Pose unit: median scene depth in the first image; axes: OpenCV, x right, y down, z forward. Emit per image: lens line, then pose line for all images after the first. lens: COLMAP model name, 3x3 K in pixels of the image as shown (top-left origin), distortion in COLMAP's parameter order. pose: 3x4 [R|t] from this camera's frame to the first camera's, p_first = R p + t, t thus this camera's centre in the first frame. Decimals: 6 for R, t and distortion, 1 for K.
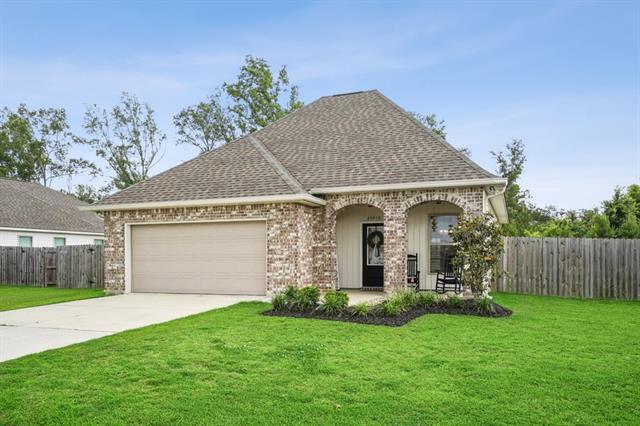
lens RADIAL K [[516.6, 0, 320.0], [0, 516.6, 213.0], [0, 0, 1]] dist [0.027861, 0.000577]
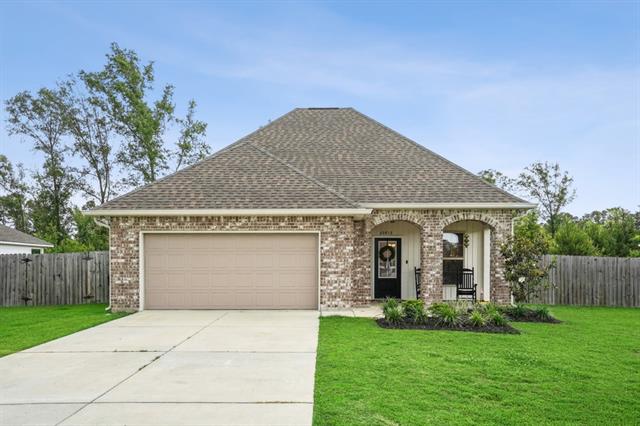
lens RADIAL K [[517.5, 0, 319.9], [0, 517.5, 224.0], [0, 0, 1]] dist [0.030337, 0.001060]
pose [[0.931263, 0.034005, 0.362759, -0.449135], [-0.034695, 0.999387, -0.004615, 0.001113], [-0.362693, -0.008288, 0.931872, 0.075954]]
